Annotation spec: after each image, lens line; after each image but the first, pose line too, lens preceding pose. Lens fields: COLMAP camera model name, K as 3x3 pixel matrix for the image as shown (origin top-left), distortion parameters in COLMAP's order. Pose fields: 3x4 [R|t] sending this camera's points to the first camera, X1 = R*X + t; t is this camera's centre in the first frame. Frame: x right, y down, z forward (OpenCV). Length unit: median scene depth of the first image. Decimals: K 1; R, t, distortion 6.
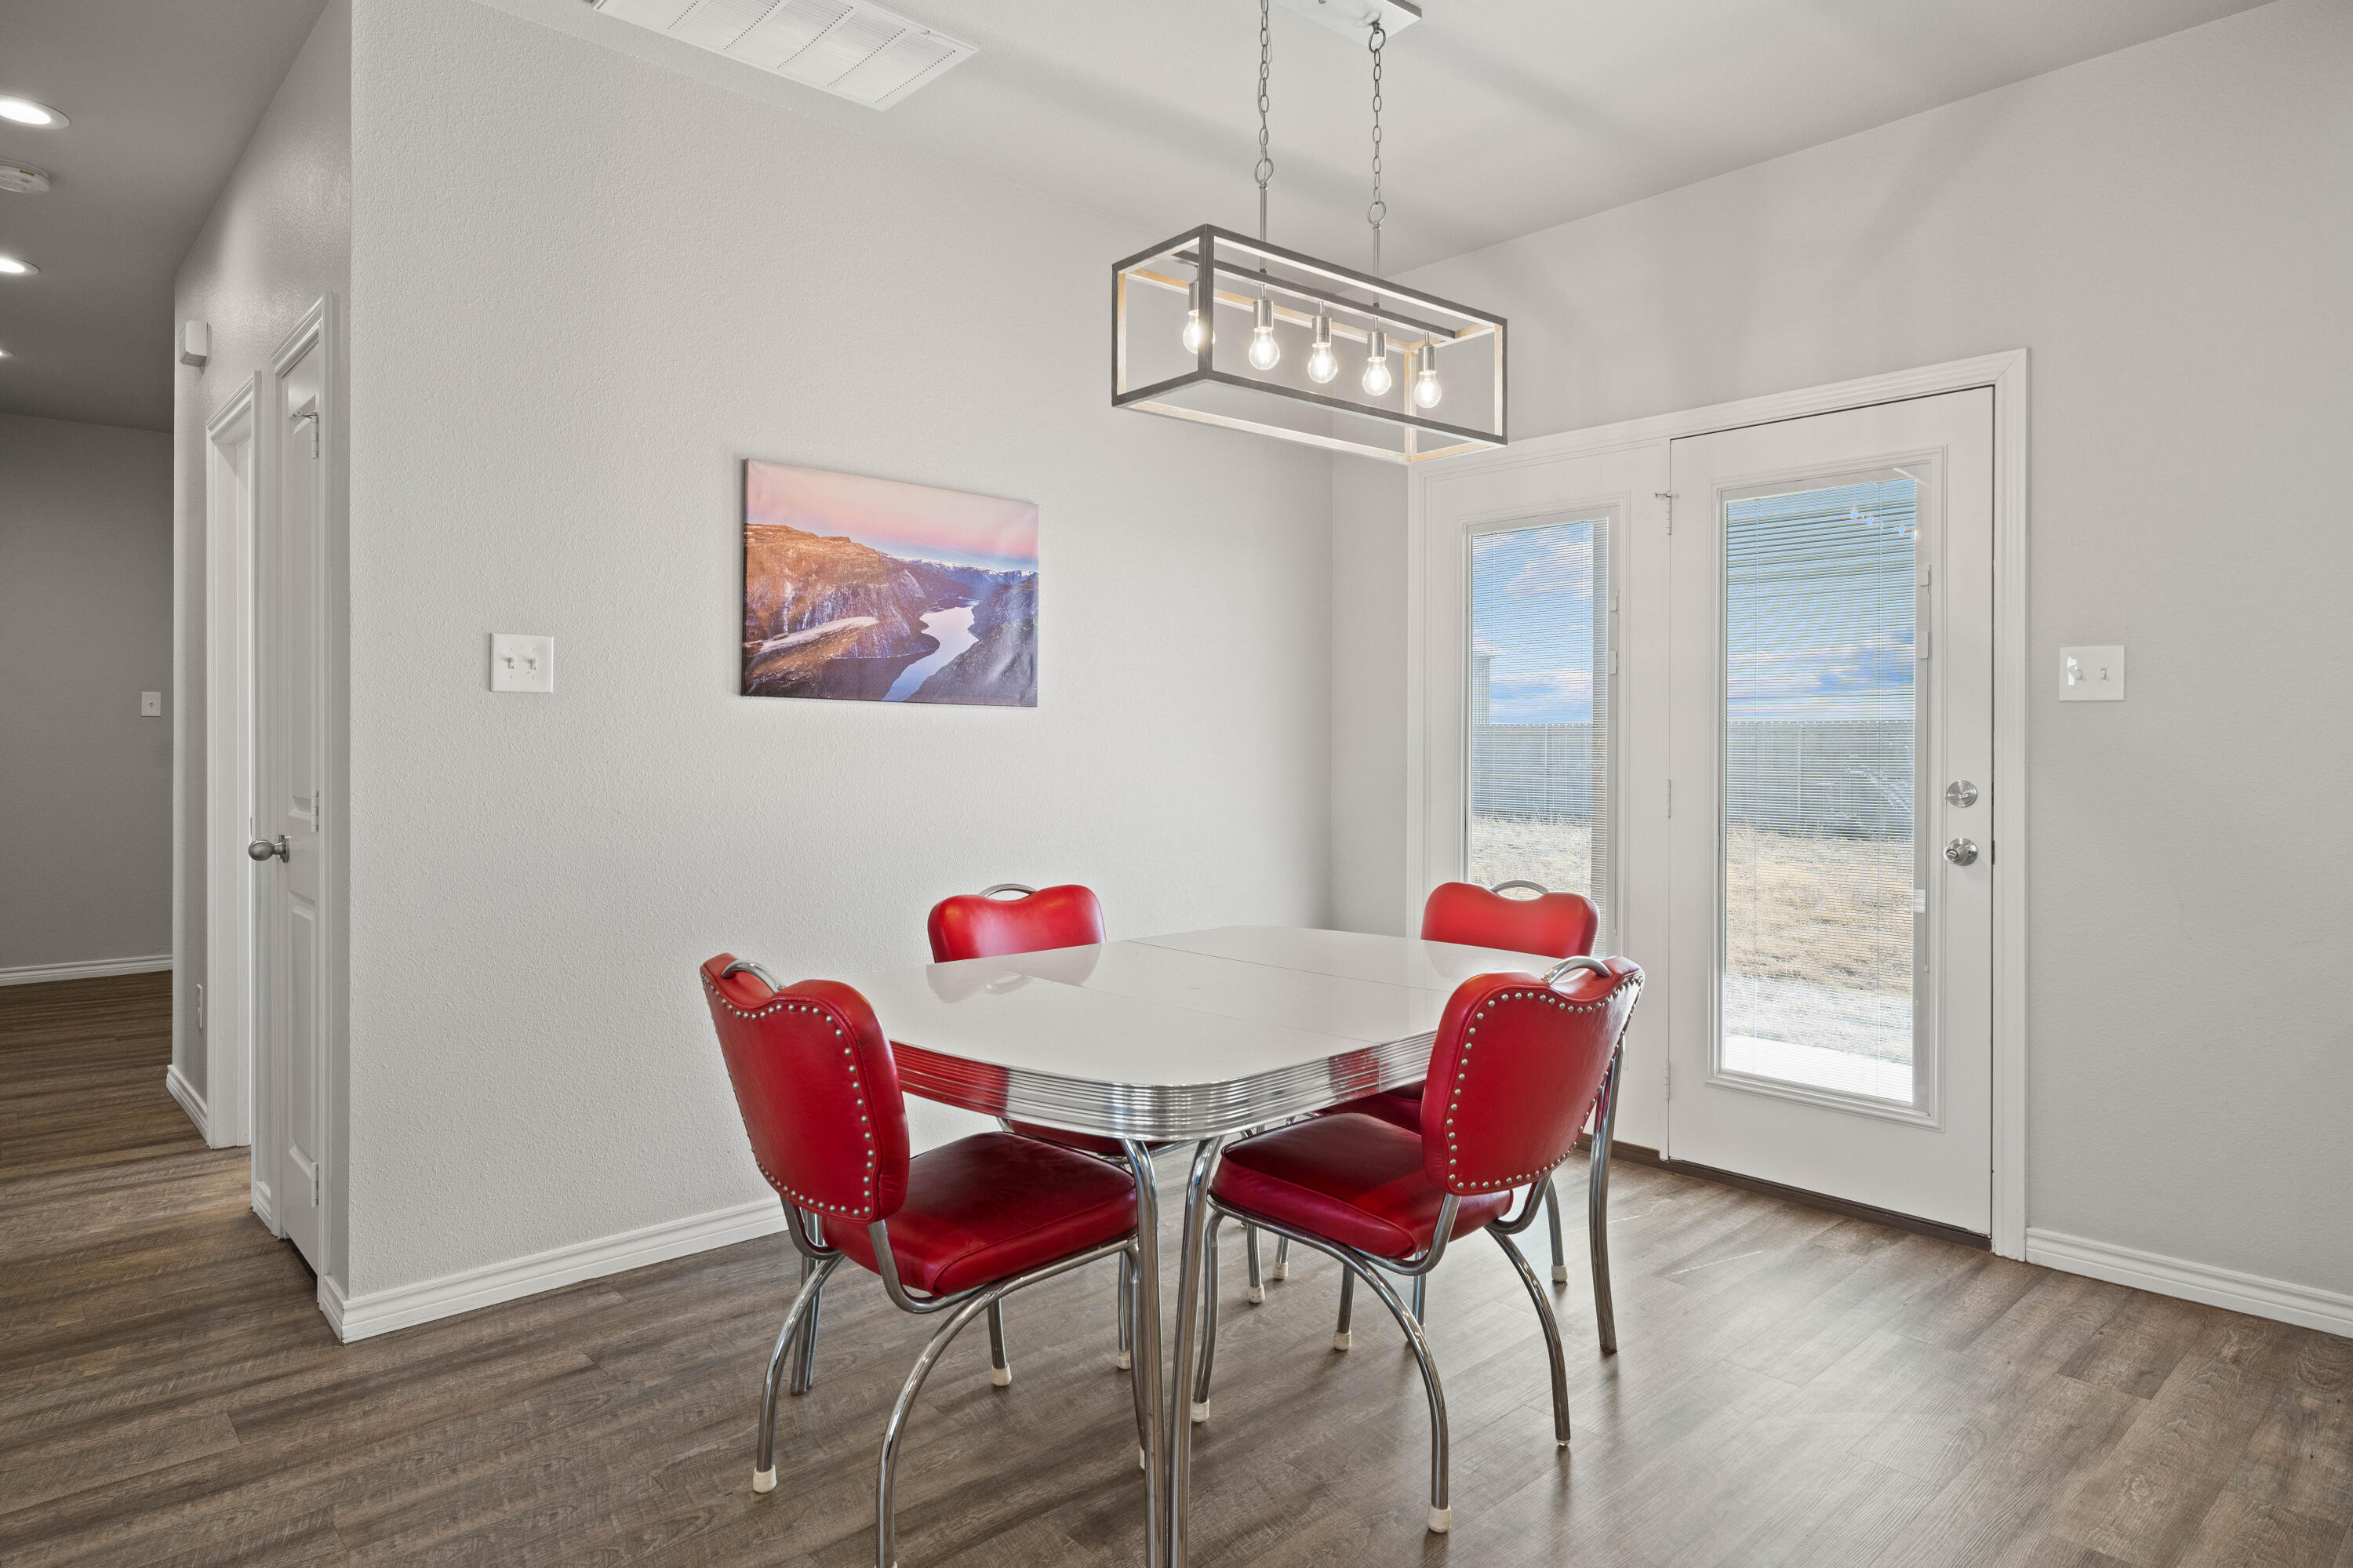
lens RADIAL K [[1343.0, 0, 1201.1], [0, 1343.0, 738.4], [0, 0, 1]] dist [-0.021550, 0.005562]
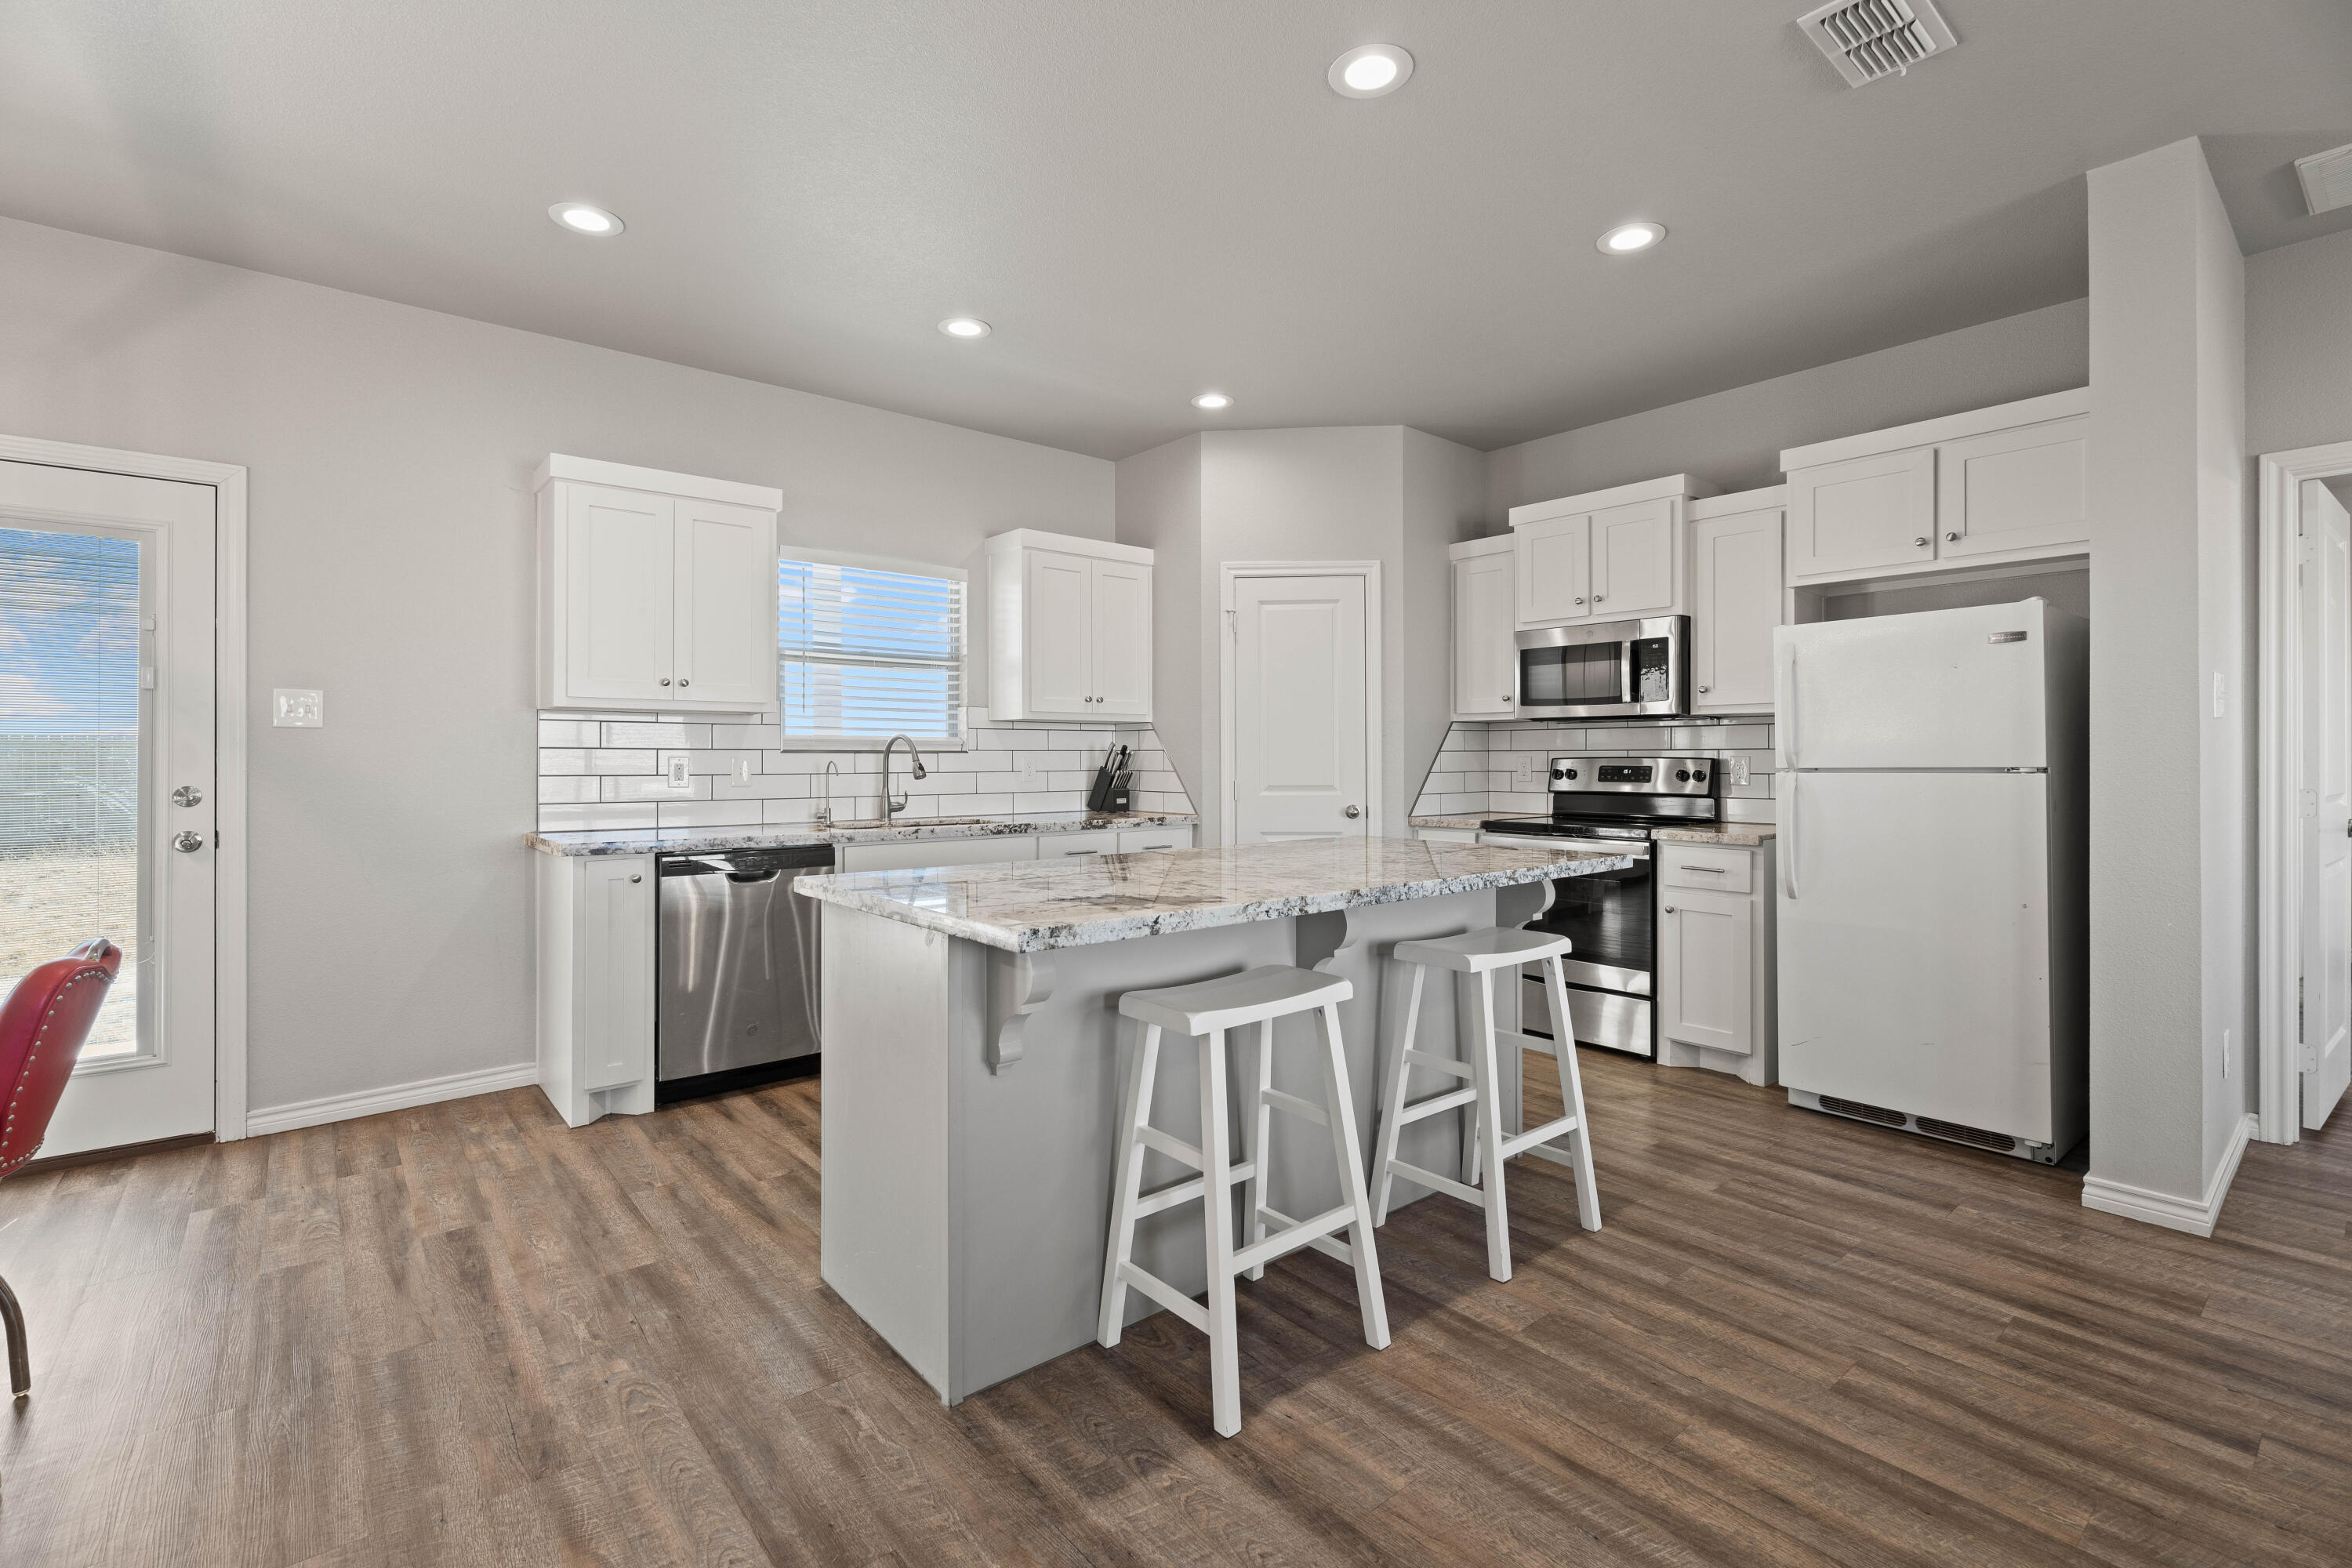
lens RADIAL K [[1053.2, 0, 1136.0], [0, 1053.2, 752.7], [0, 0, 1]] dist [0.001899, -0.001718]
pose [[0.075316, 0.000158, 0.997160, -0.372182], [0.002378, 0.999997, -0.000338, 0.001645], [-0.997157, 0.002397, 0.075316, 0.010951]]
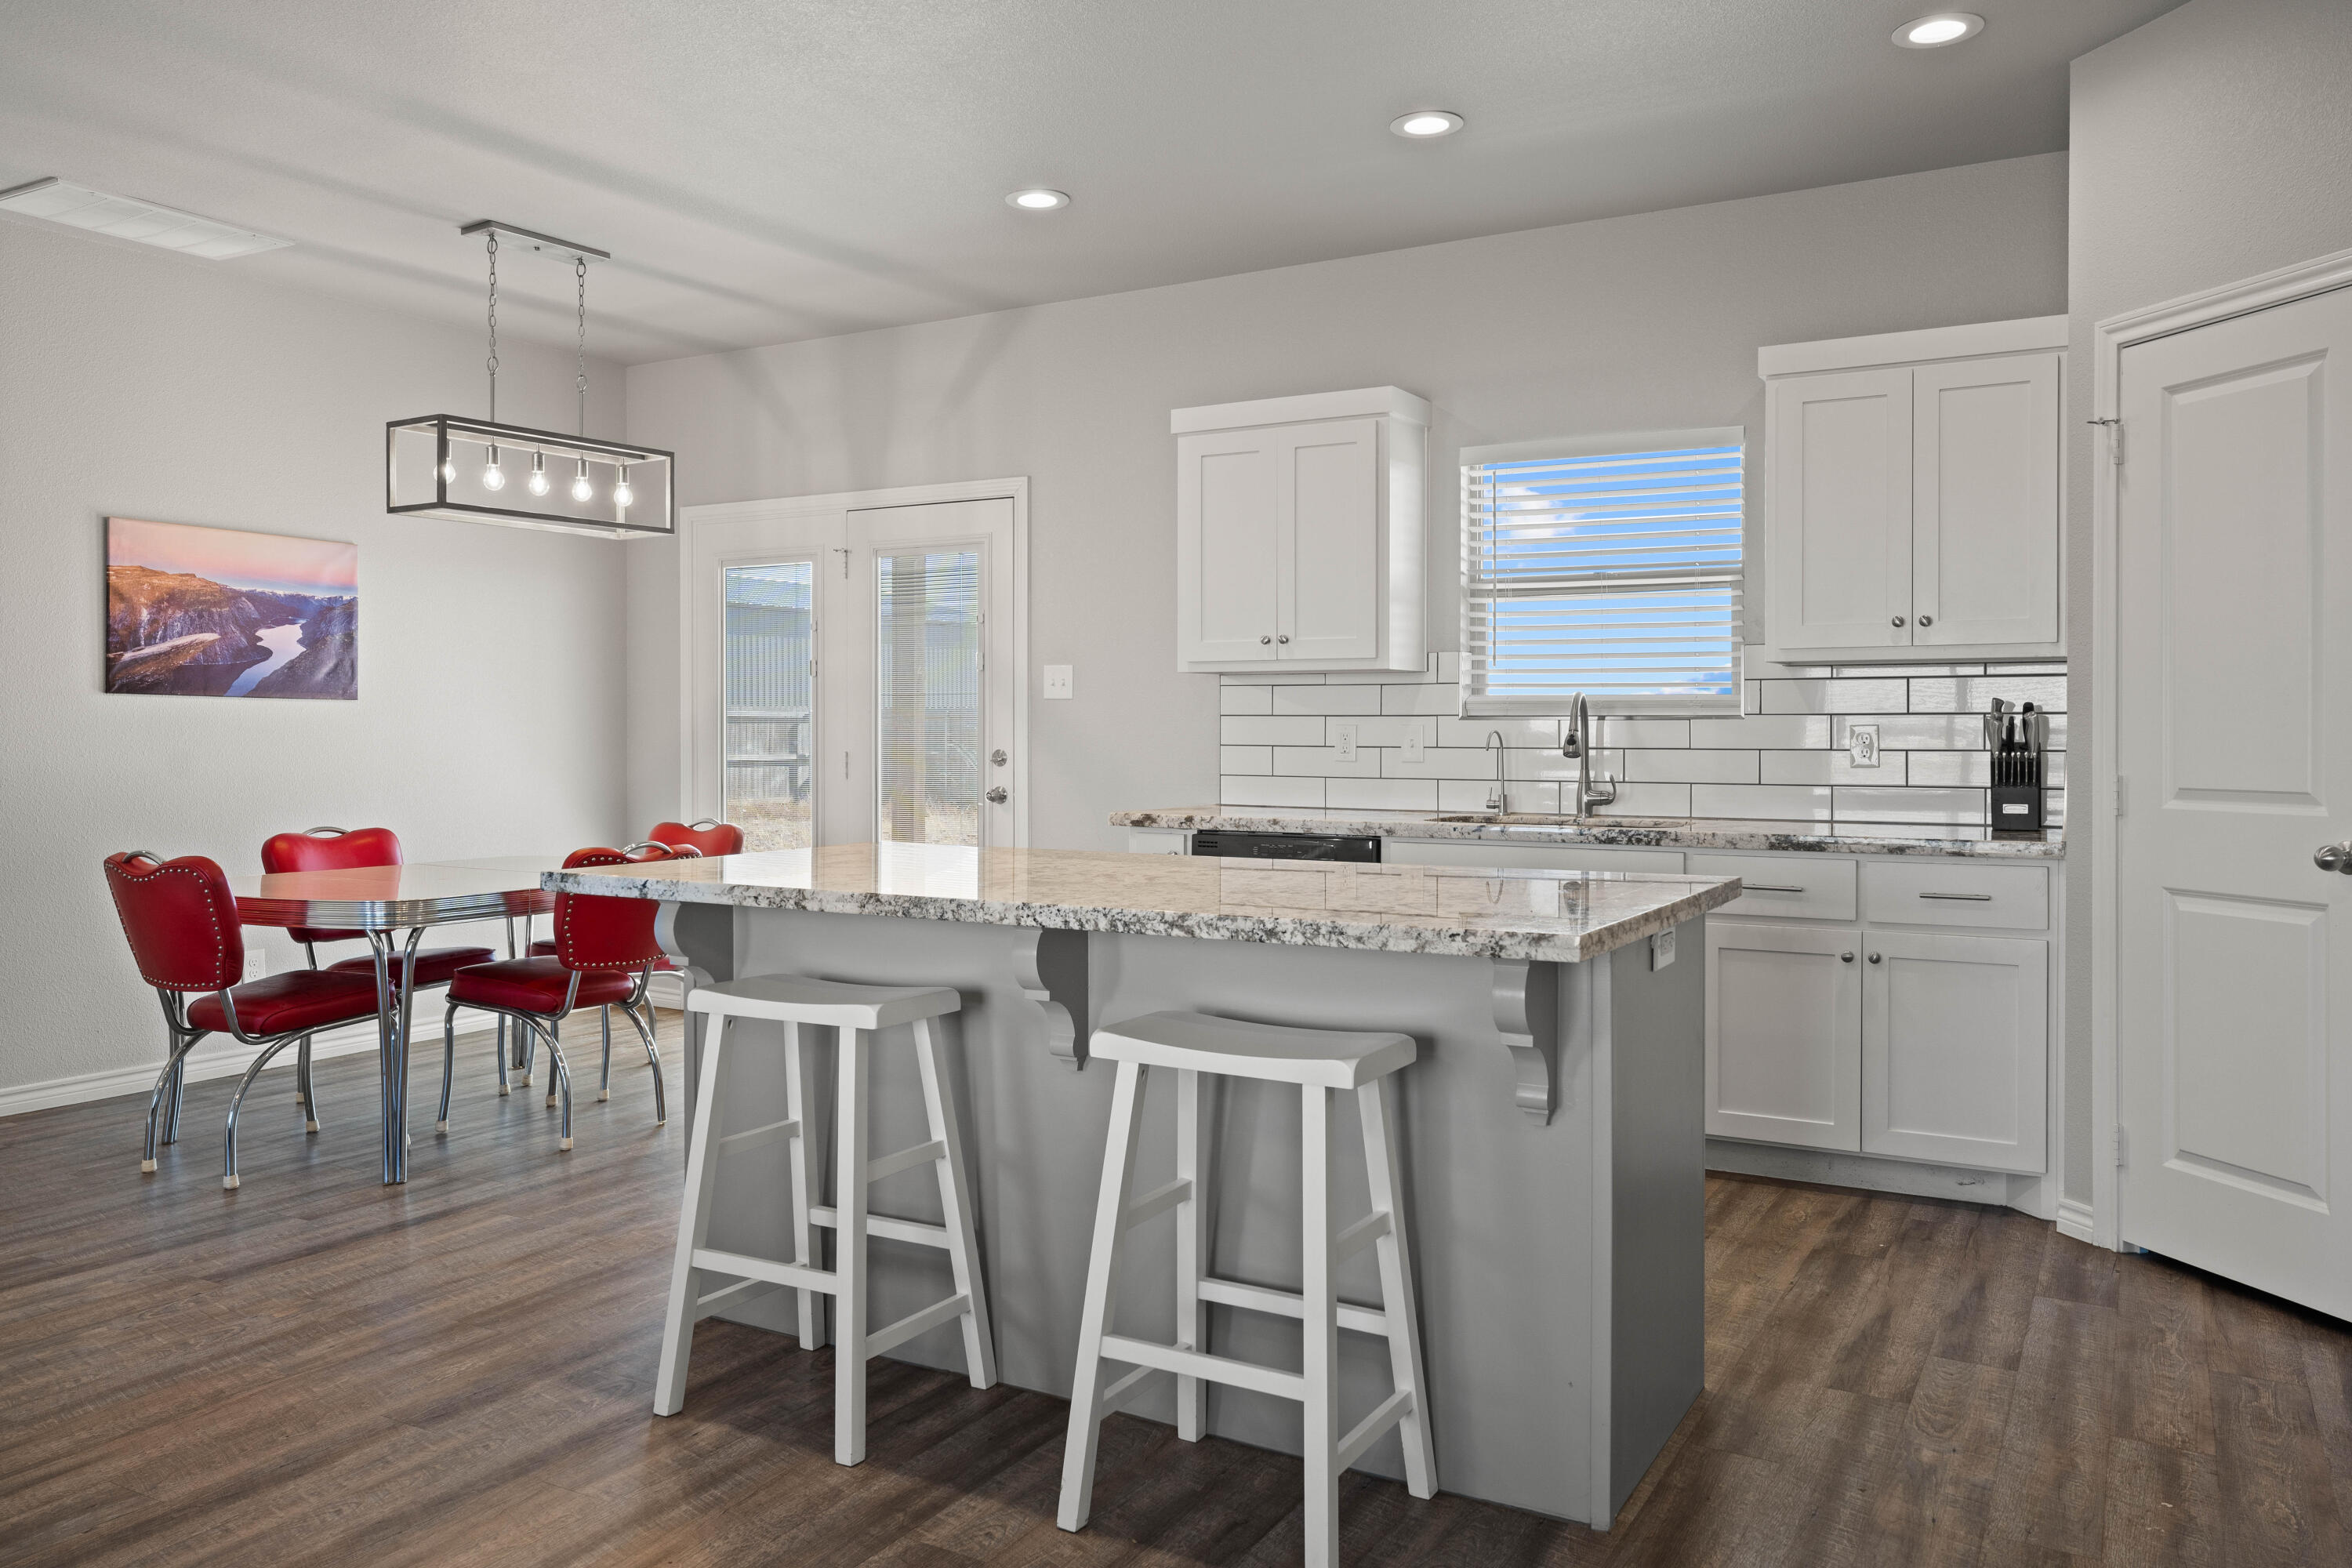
lens RADIAL K [[1659.8, 0, 1180.0], [0, 1659.8, 737.2], [0, 0, 1]] dist [-0.017141, 0.027776]
pose [[0.957175, -0.005799, 0.289453, 0.210620], [0.003906, 0.999967, 0.007119, 0.004893], [-0.289485, -0.005683, 0.957166, -0.917402]]
